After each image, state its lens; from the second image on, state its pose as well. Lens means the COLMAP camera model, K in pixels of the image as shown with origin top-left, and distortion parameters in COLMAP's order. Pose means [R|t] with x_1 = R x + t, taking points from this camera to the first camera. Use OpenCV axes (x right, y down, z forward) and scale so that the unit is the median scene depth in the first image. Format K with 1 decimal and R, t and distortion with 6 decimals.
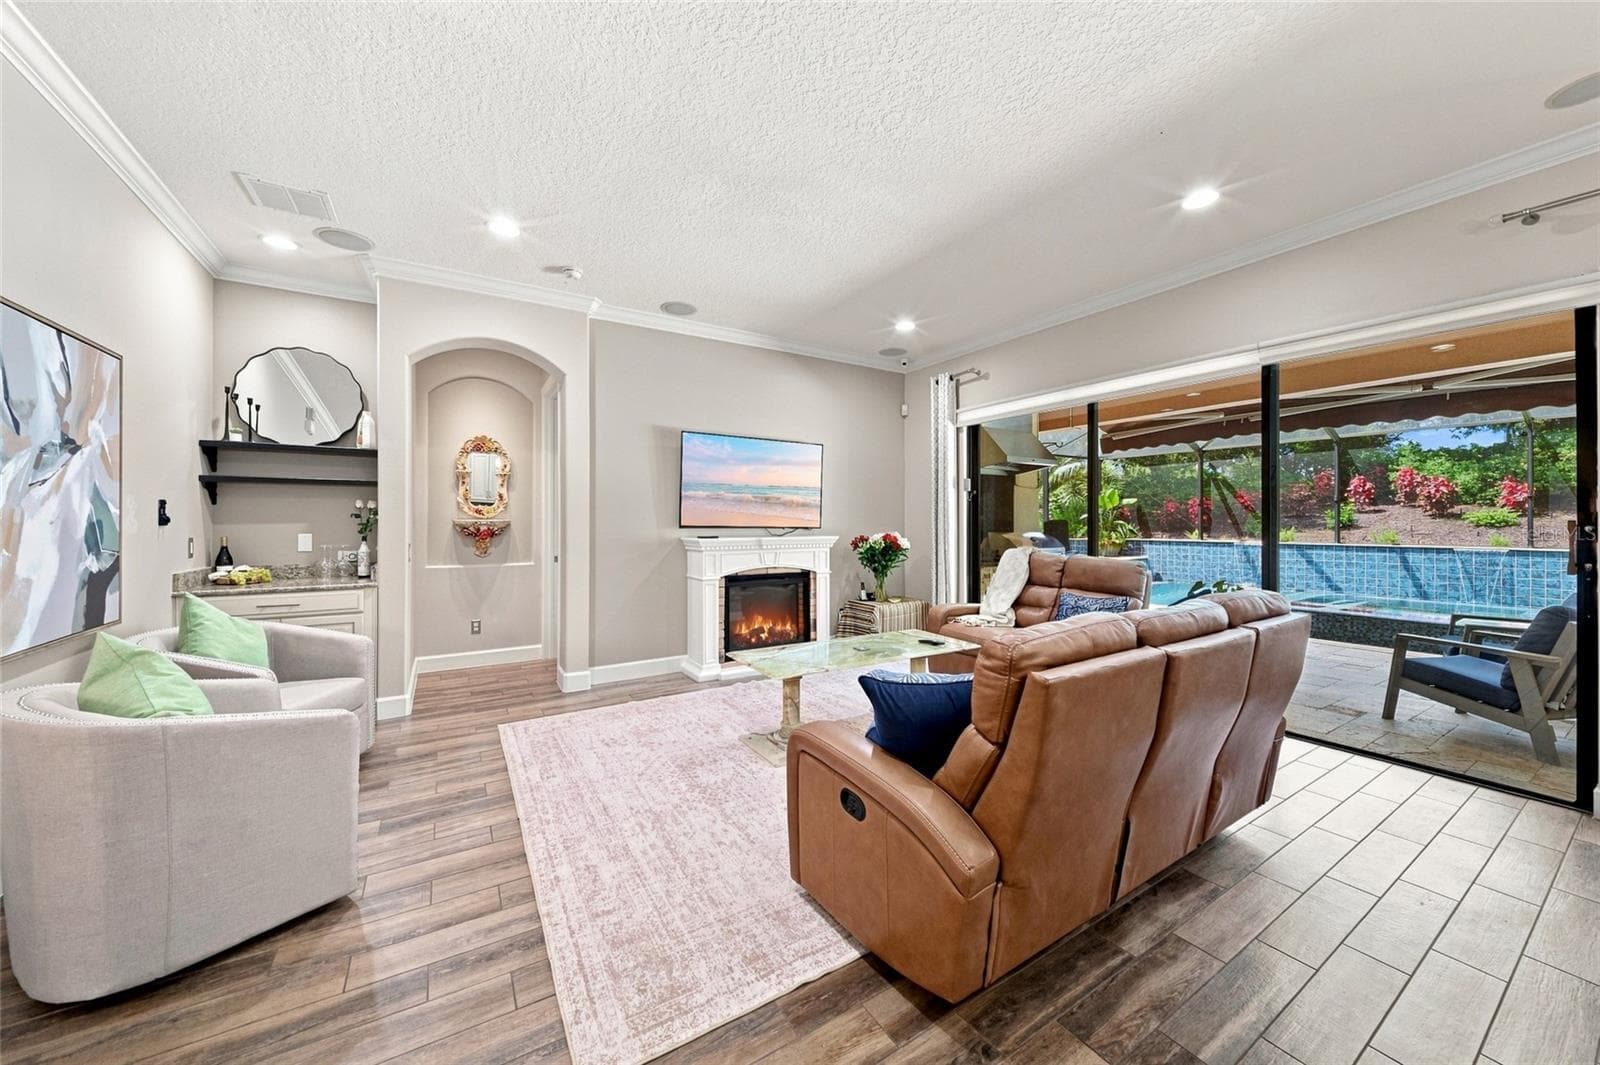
lens RADIAL K [[565.8, 0, 805.4], [0, 565.8, 535.7], [0, 0, 1]] dist [-0.006754, -0.000127]
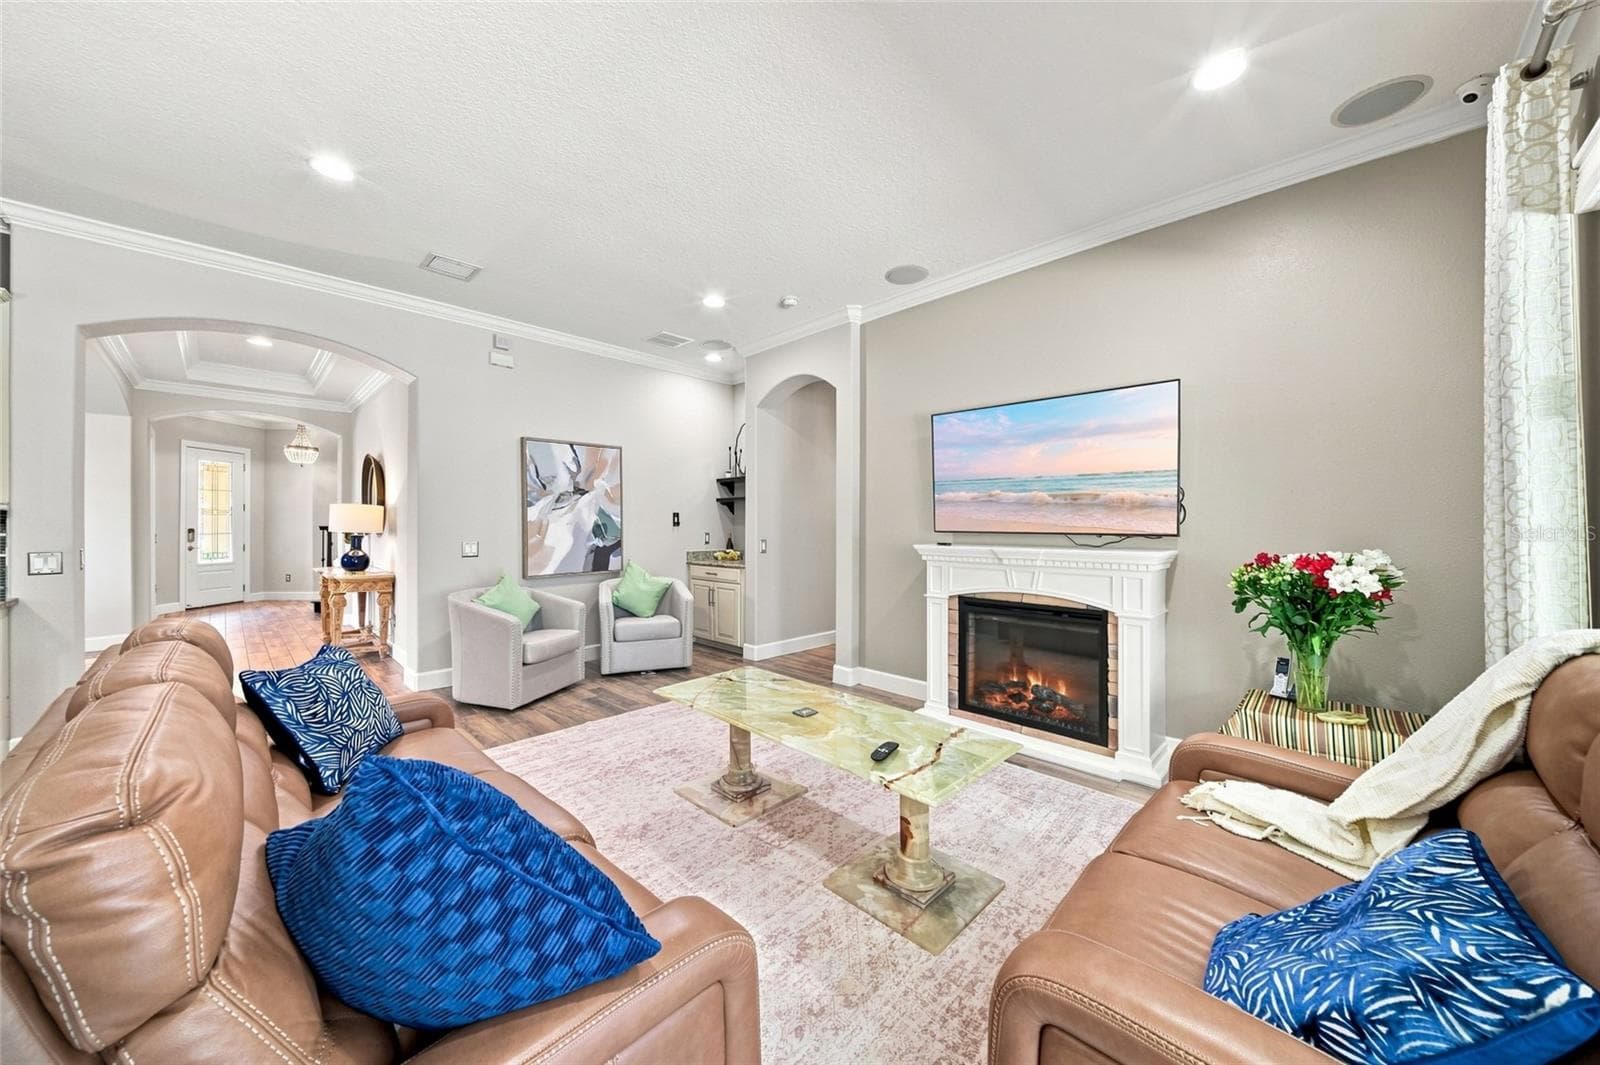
lens RADIAL K [[567.0, 0, 770.4], [0, 567.0, 531.1], [0, 0, 1]] dist [0.000425, -0.000014]
pose [[0.207912, 0.012449, -0.978068, 0.557587], [-0.025260, 0.999654, 0.007354, -0.015328], [0.977821, 0.023177, 0.208155, 0.602787]]
